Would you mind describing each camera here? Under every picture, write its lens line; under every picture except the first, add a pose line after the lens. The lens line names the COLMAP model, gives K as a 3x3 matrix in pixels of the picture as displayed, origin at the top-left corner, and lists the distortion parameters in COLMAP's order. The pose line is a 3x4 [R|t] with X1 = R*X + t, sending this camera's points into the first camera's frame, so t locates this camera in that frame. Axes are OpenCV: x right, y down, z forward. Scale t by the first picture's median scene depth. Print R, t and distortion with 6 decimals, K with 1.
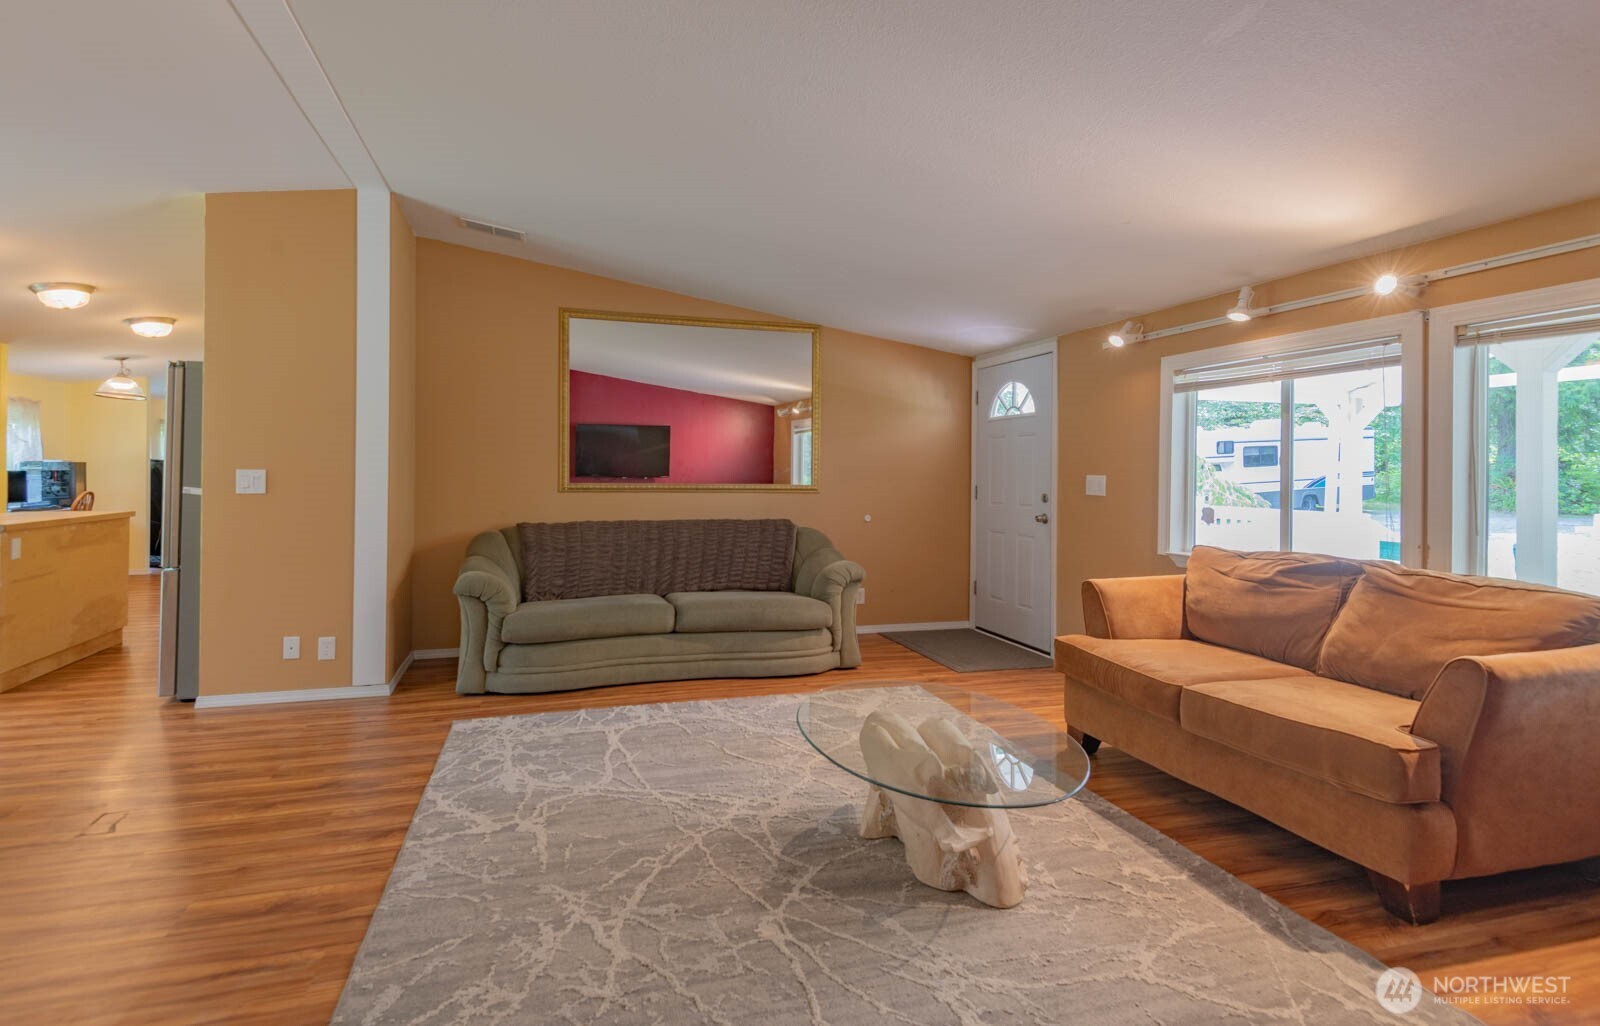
lens RADIAL K [[787.0, 0, 796.9], [0, 787.0, 467.6], [0, 0, 1]] dist [0.005118, -0.000205]
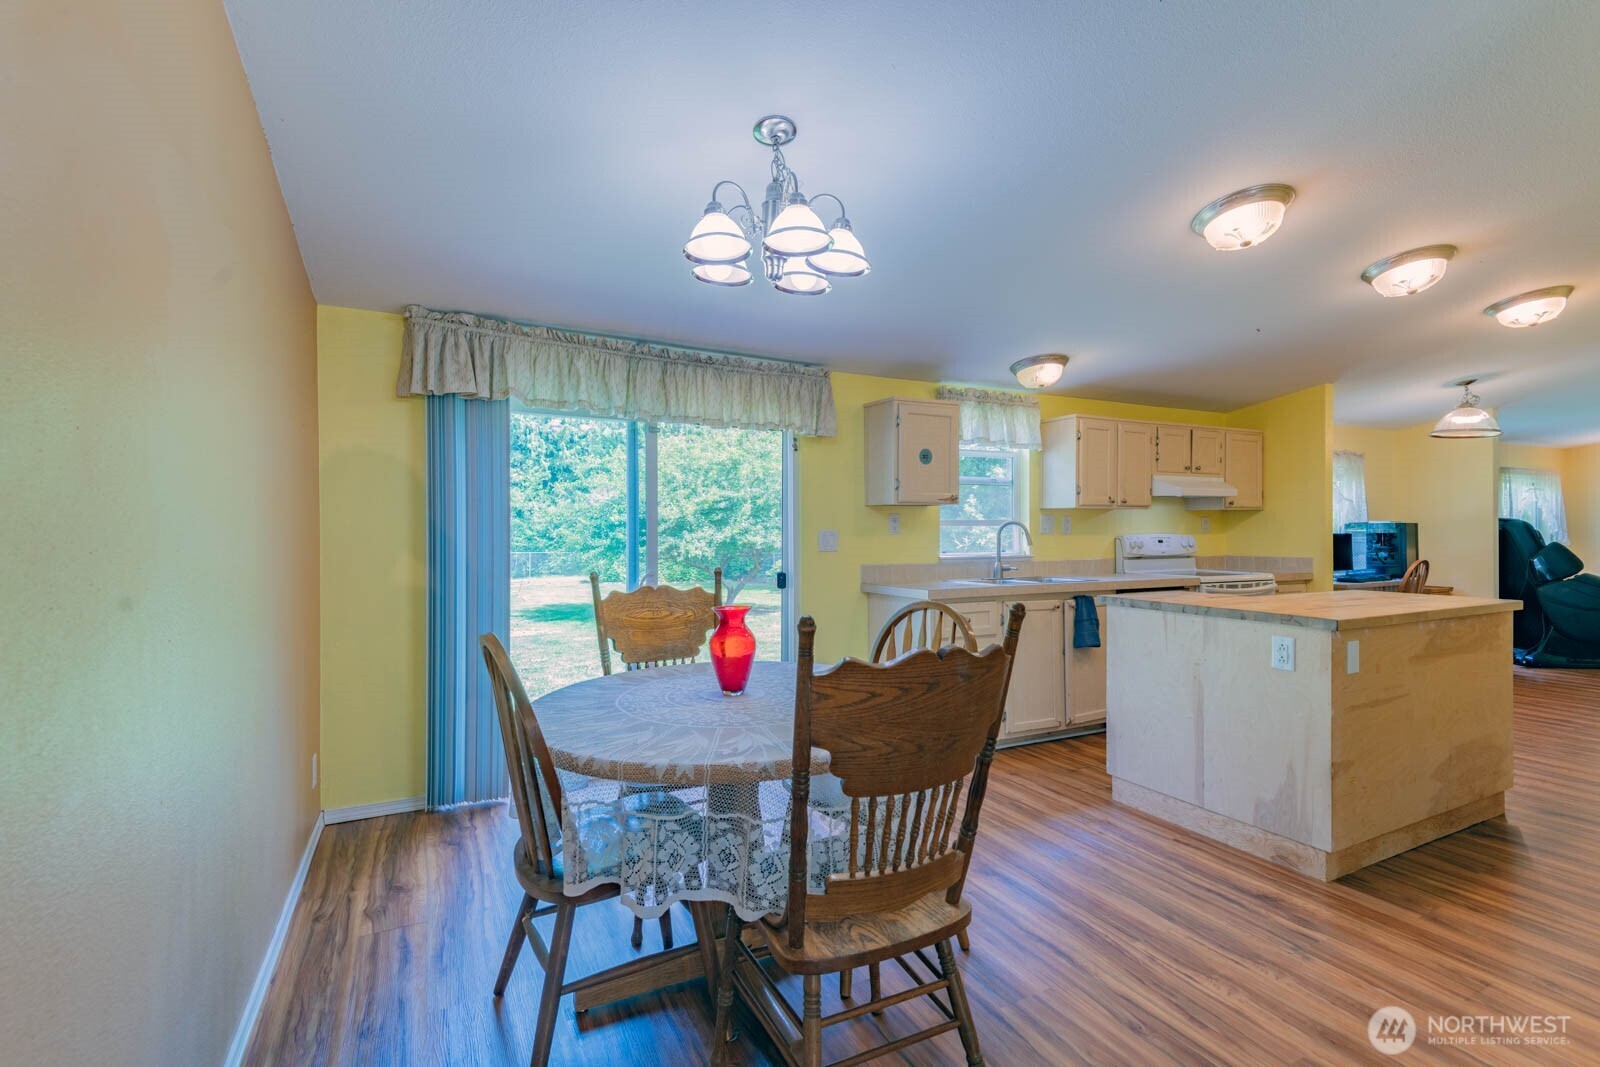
lens RADIAL K [[738.7, 0, 802.9], [0, 738.7, 529.1], [0, 0, 1]] dist [0.016029, -0.000327]
pose [[0.171489, -0.006782, -0.985163, -0.347290], [0.005447, 0.999968, -0.005936, 0.000733], [0.985171, -0.004349, 0.171521, 0.339703]]
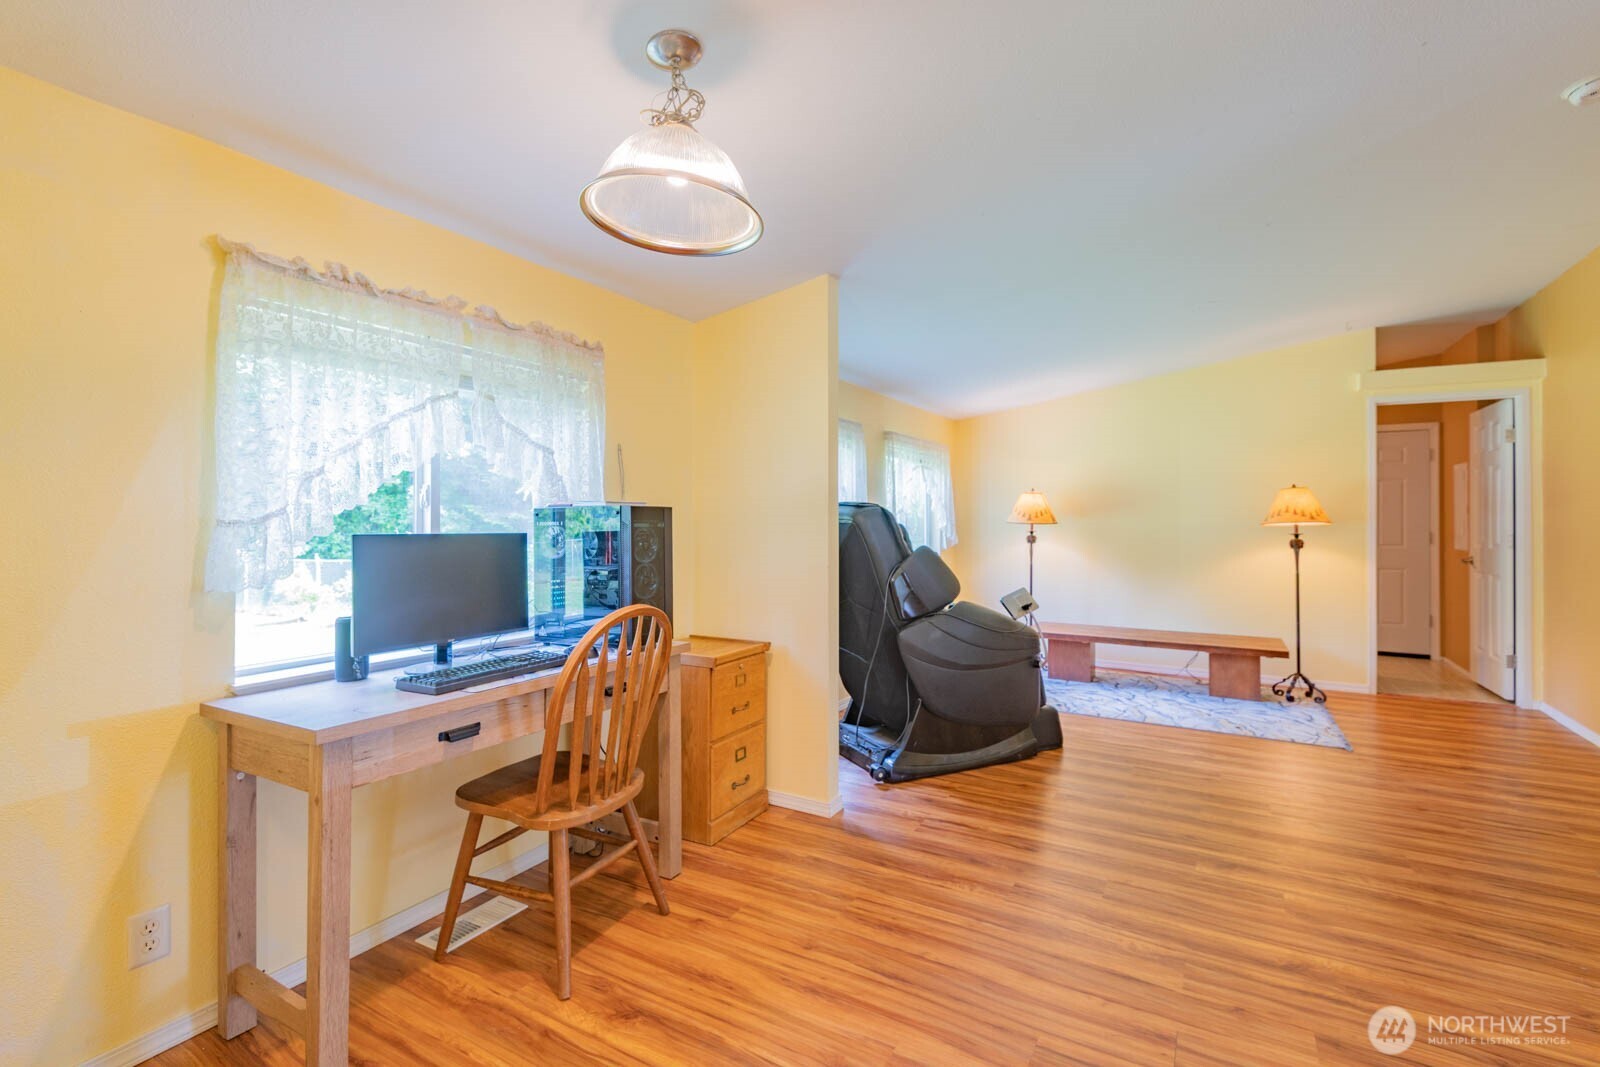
lens RADIAL K [[738.7, 0, 802.9], [0, 738.7, 529.1], [0, 0, 1]] dist [0.016029, -0.000327]
pose [[0.673812, 0.000308, -0.738903, -0.867996], [0.007041, 0.999952, 0.006837, 0.001058], [0.738870, -0.009809, 0.673777, 1.141763]]
